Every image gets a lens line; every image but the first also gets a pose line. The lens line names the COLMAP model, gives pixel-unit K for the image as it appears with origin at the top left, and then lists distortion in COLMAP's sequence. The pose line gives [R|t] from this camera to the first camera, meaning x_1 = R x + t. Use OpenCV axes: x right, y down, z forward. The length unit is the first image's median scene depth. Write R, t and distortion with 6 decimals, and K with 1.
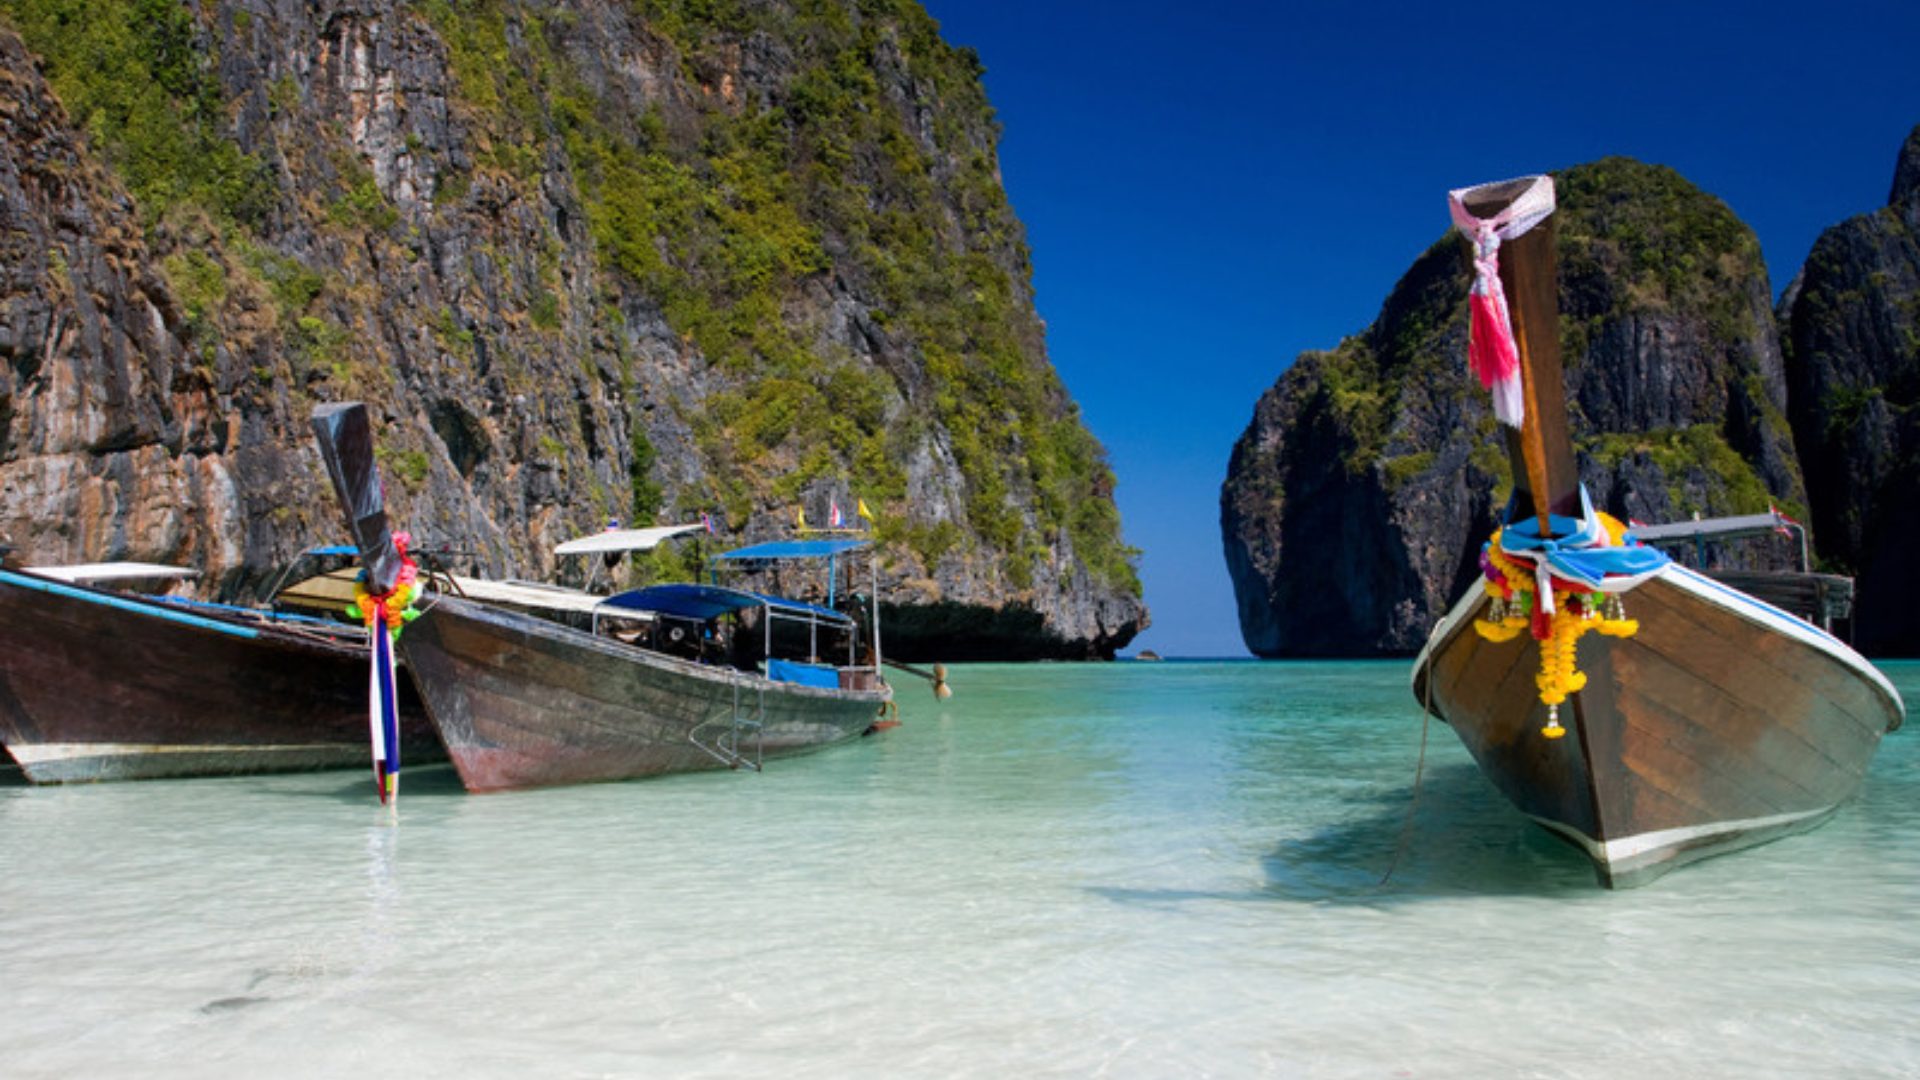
lens RADIAL K [[1538.1, 0, 926.9], [0, 1538.1, 564.6], [0, 0, 1]] dist [-0.094077, 0.054665]
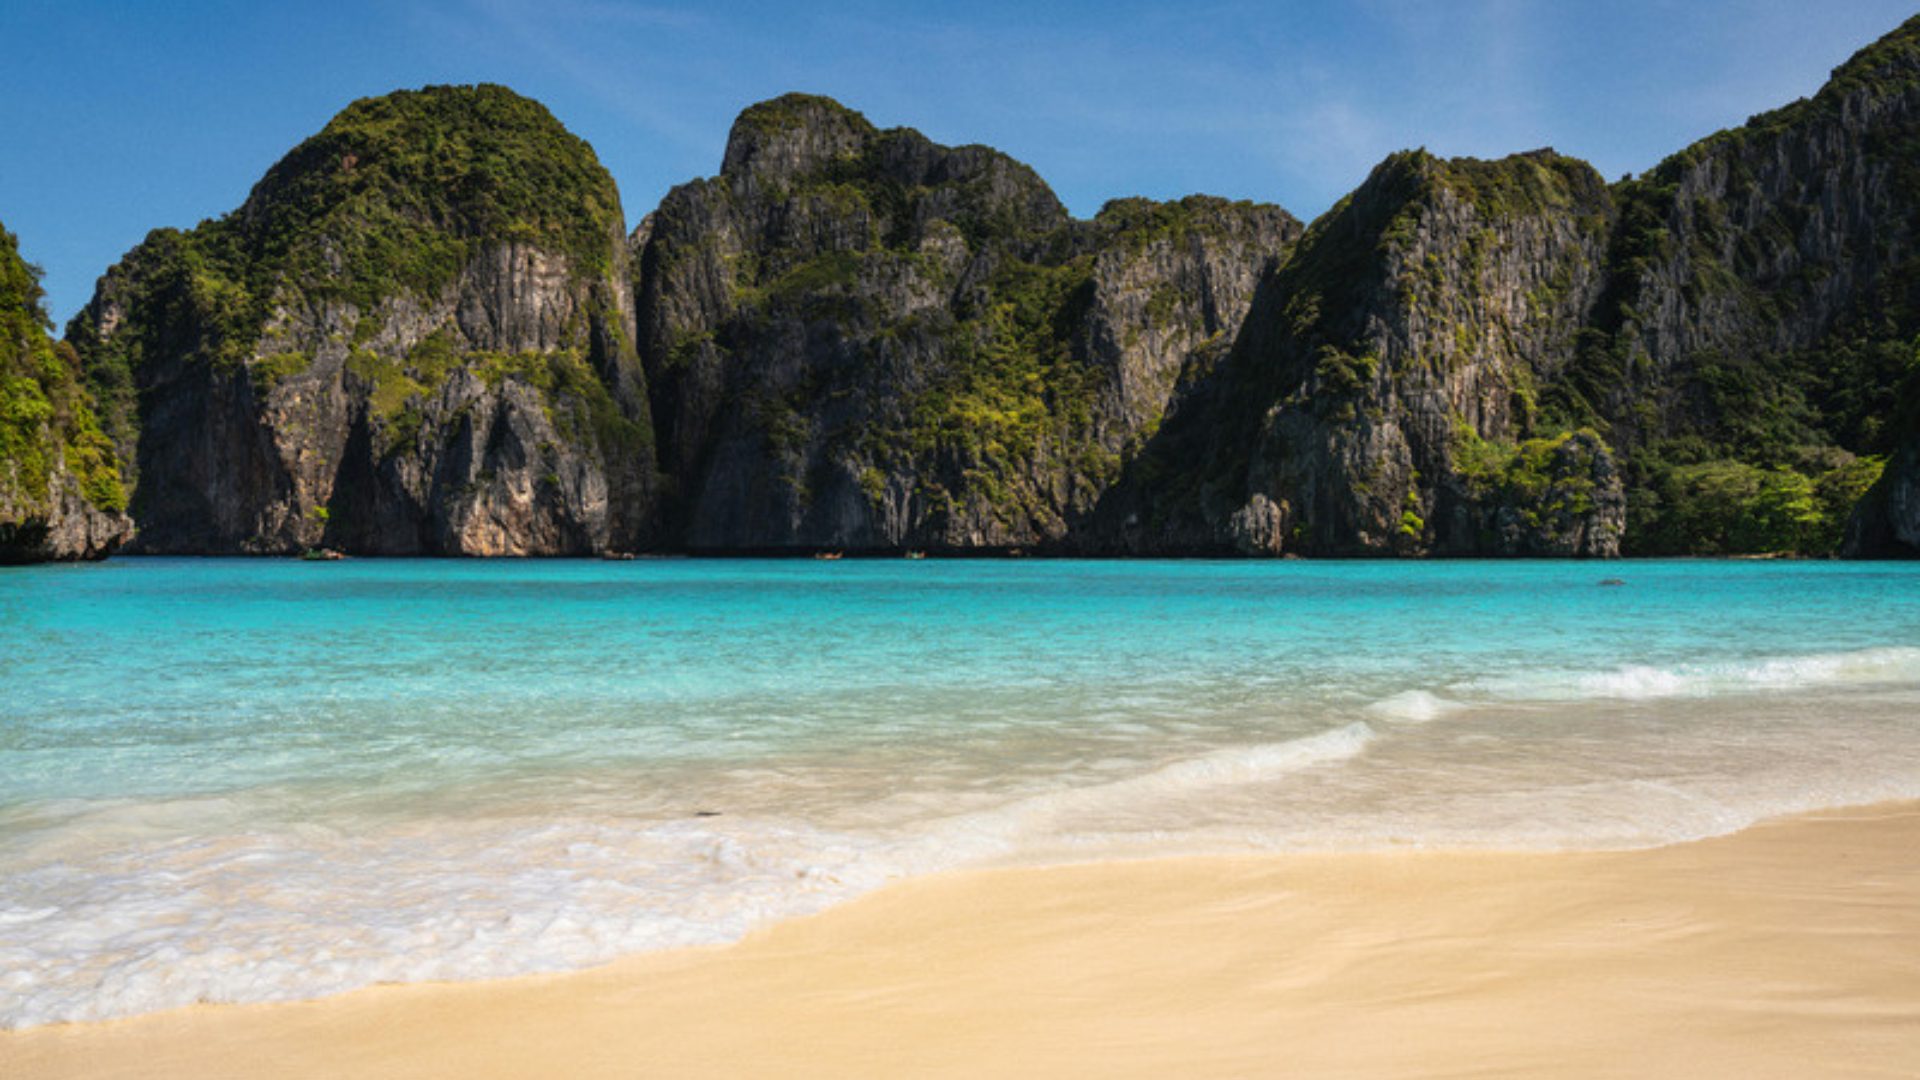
lens RADIAL K [[1550.7, 0, 960.0], [0, 1550.7, 540.0], [0, 0, 1]] dist [0.008189, -0.003592]
pose [[0.725865, 0.005485, 0.687815, -0.057948], [-0.040517, 0.998573, 0.034796, -0.005617], [-0.686643, -0.053125, 0.725051, -0.029906]]
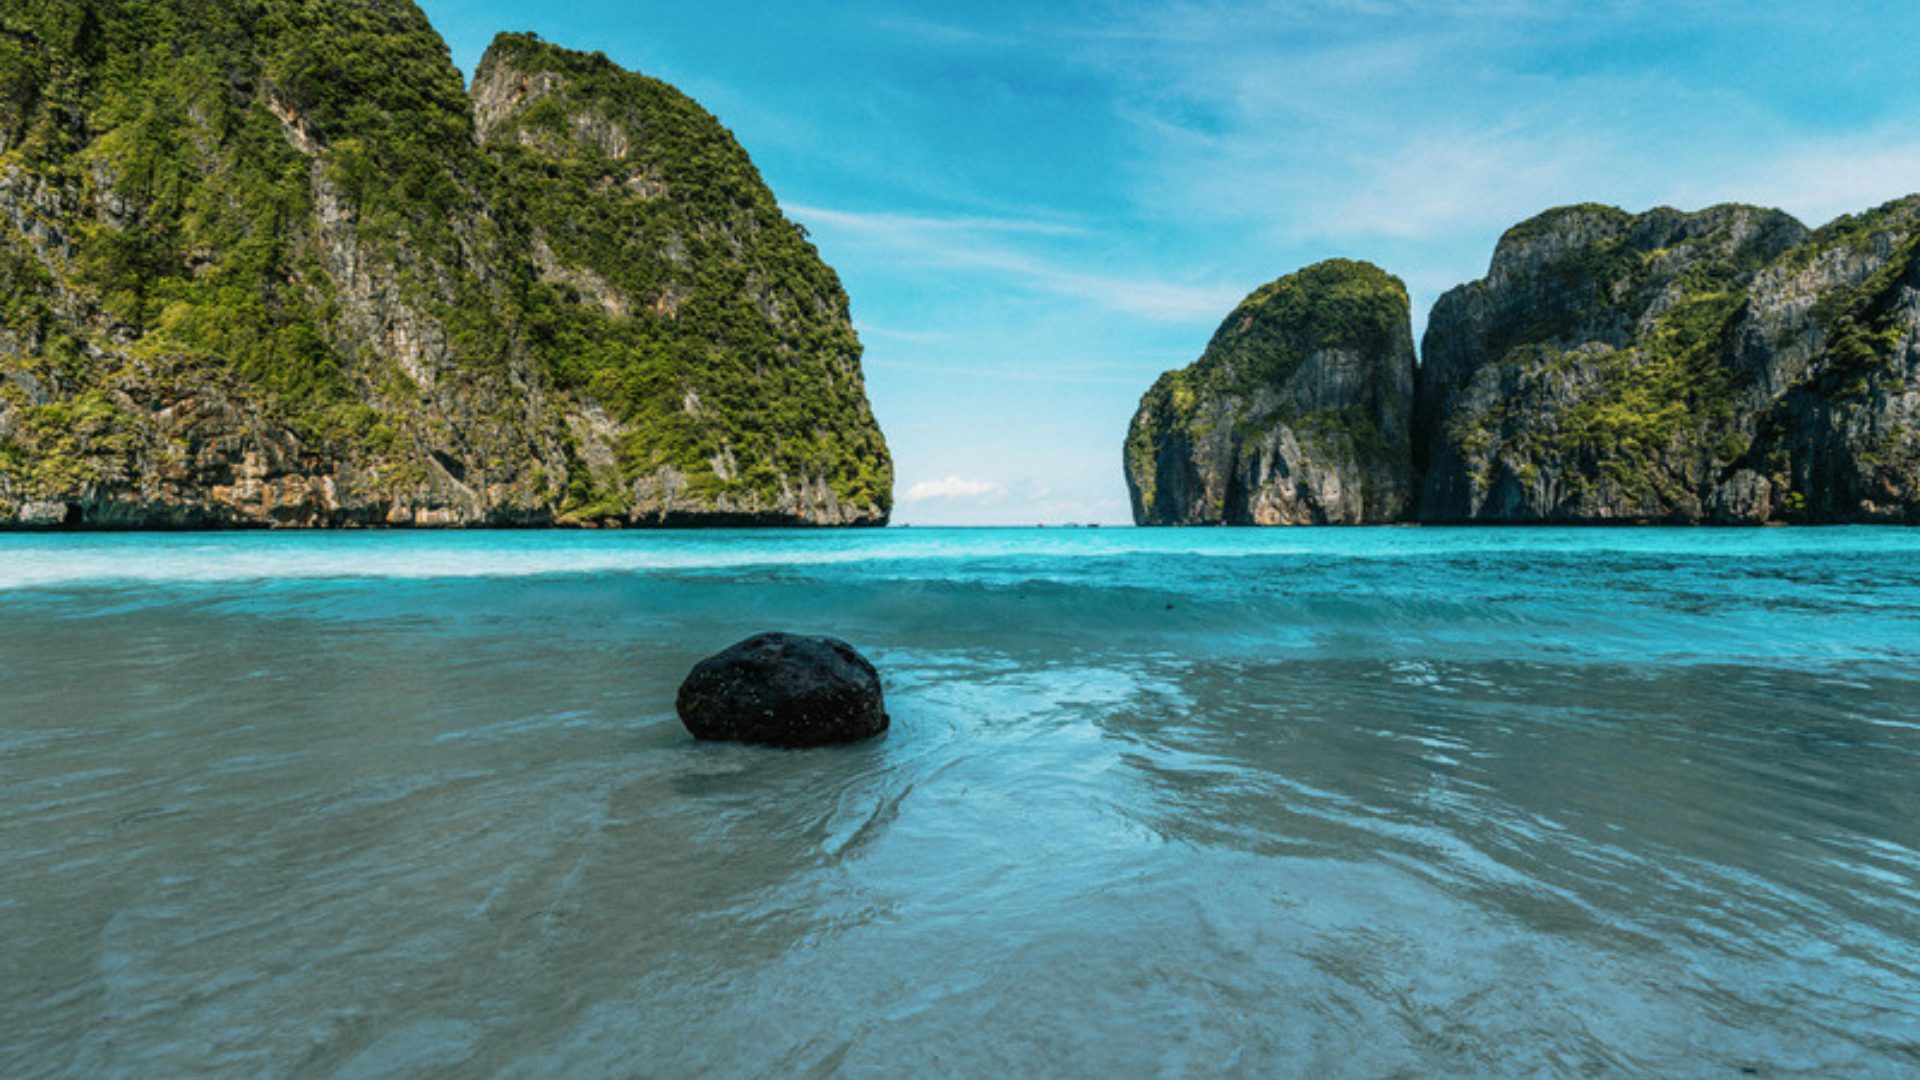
lens RADIAL K [[797.8, 0, 963.4], [0, 797.8, 545.5], [0, 0, 1]] dist [0.000749, -0.000200]
pose [[0.989260, 0.000507, -0.146164, 0.175525], [0.011804, 0.996451, 0.083349, -0.007435], [0.145687, -0.084179, 0.985743, -0.078732]]
